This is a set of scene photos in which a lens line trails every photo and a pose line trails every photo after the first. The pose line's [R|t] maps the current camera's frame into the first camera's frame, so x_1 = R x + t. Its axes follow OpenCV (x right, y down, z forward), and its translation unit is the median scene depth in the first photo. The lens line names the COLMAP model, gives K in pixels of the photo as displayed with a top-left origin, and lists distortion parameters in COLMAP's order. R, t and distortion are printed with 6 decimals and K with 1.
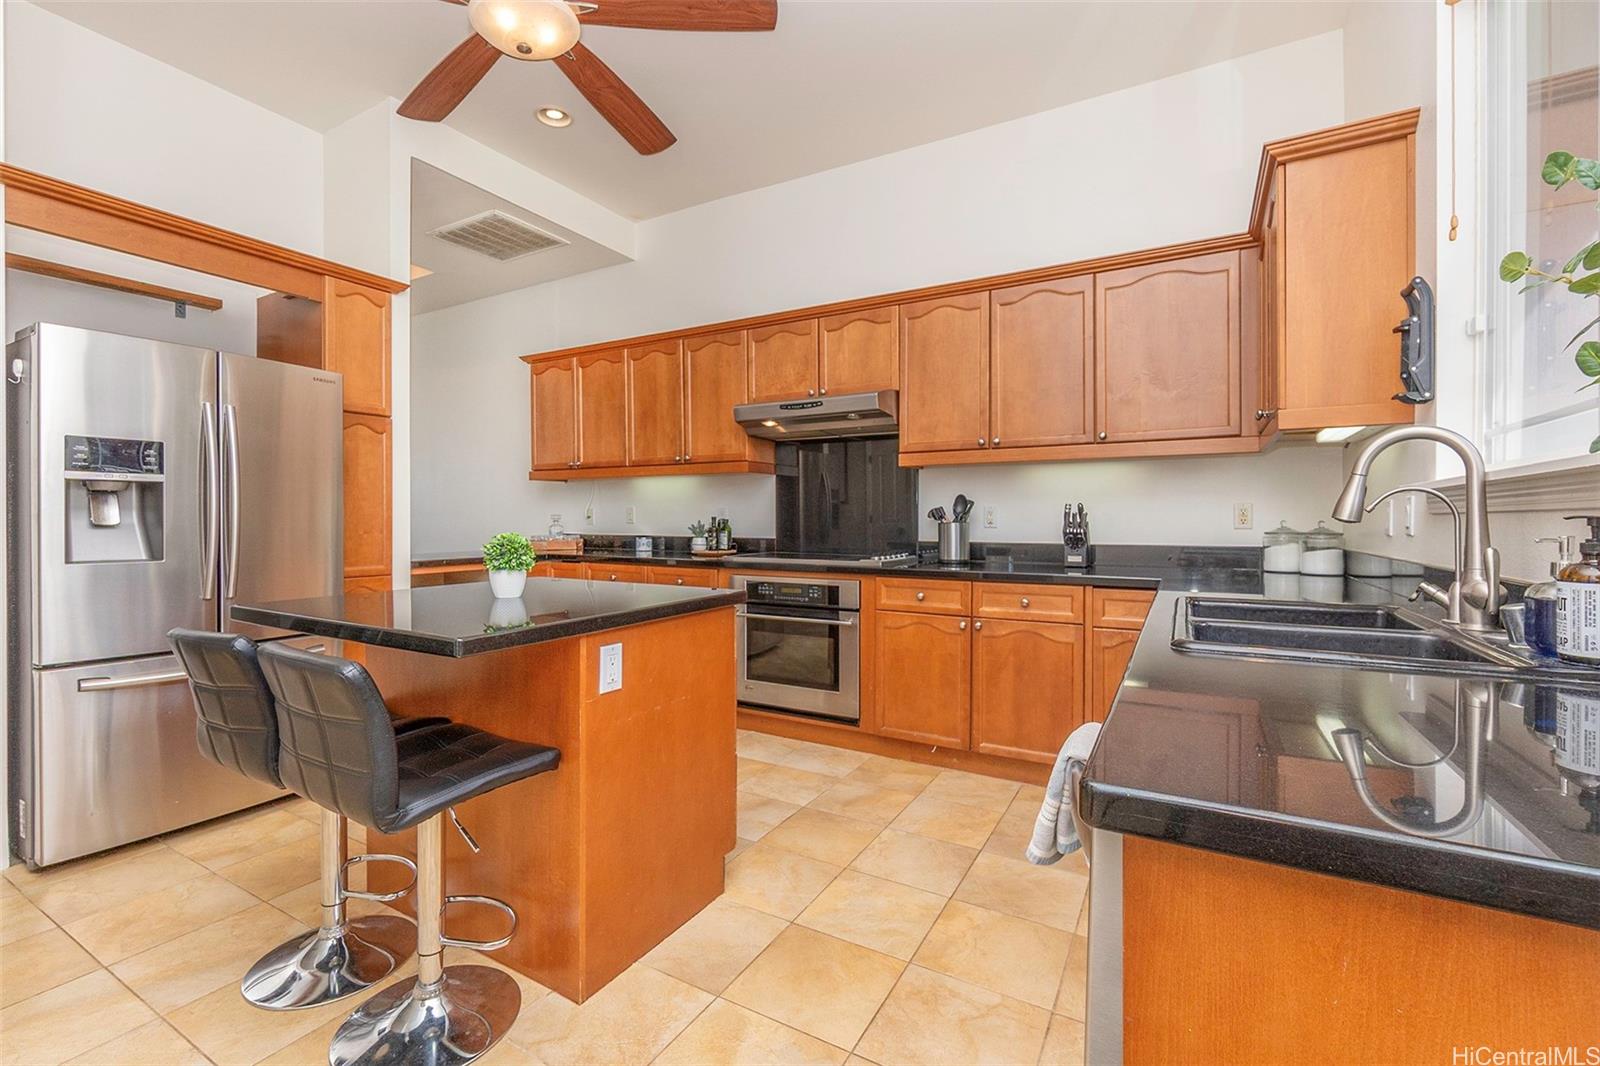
lens RADIAL K [[696.1, 0, 799.6], [0, 696.1, 513.6], [0, 0, 1]] dist [0.001418, 0.000228]
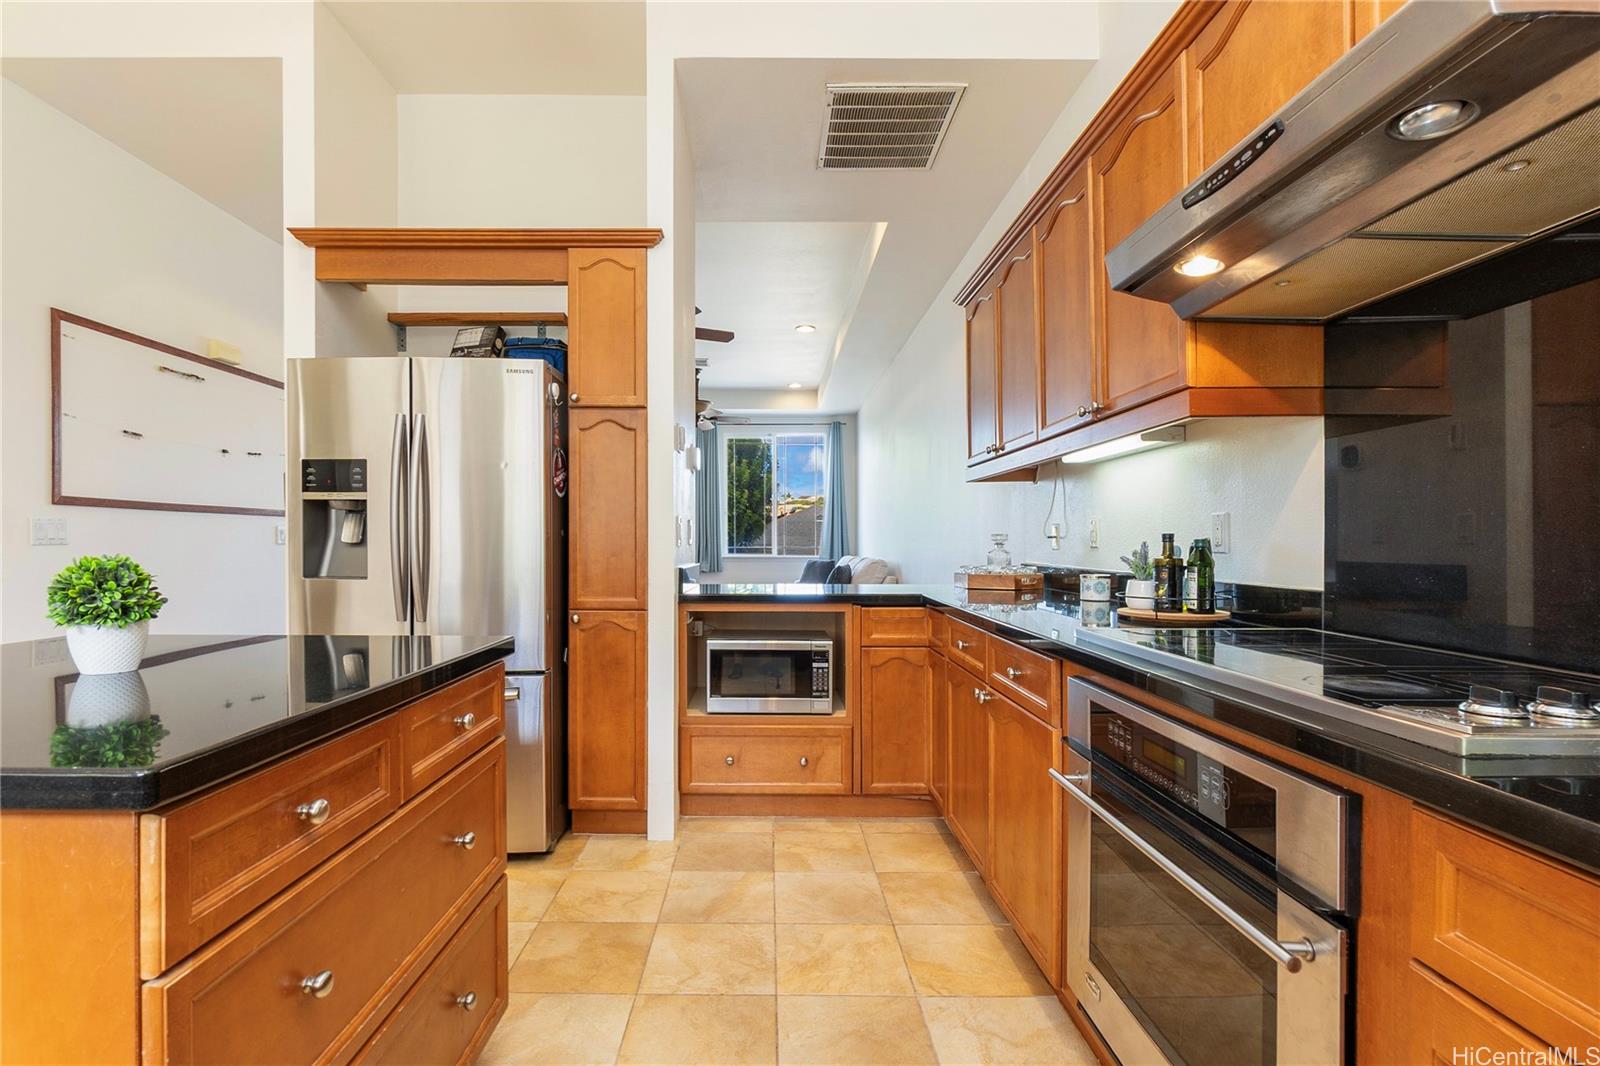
lens RADIAL K [[748.7, 0, 741.6], [0, 748.7, 543.9], [0, 0, 1]] dist [0.028766, 0.000171]
pose [[0.488498, 0.002277, -0.872562, 0.192833], [0.004030, 0.999980, 0.004866, 0.010086], [0.872556, -0.005893, 0.488479, 0.639301]]
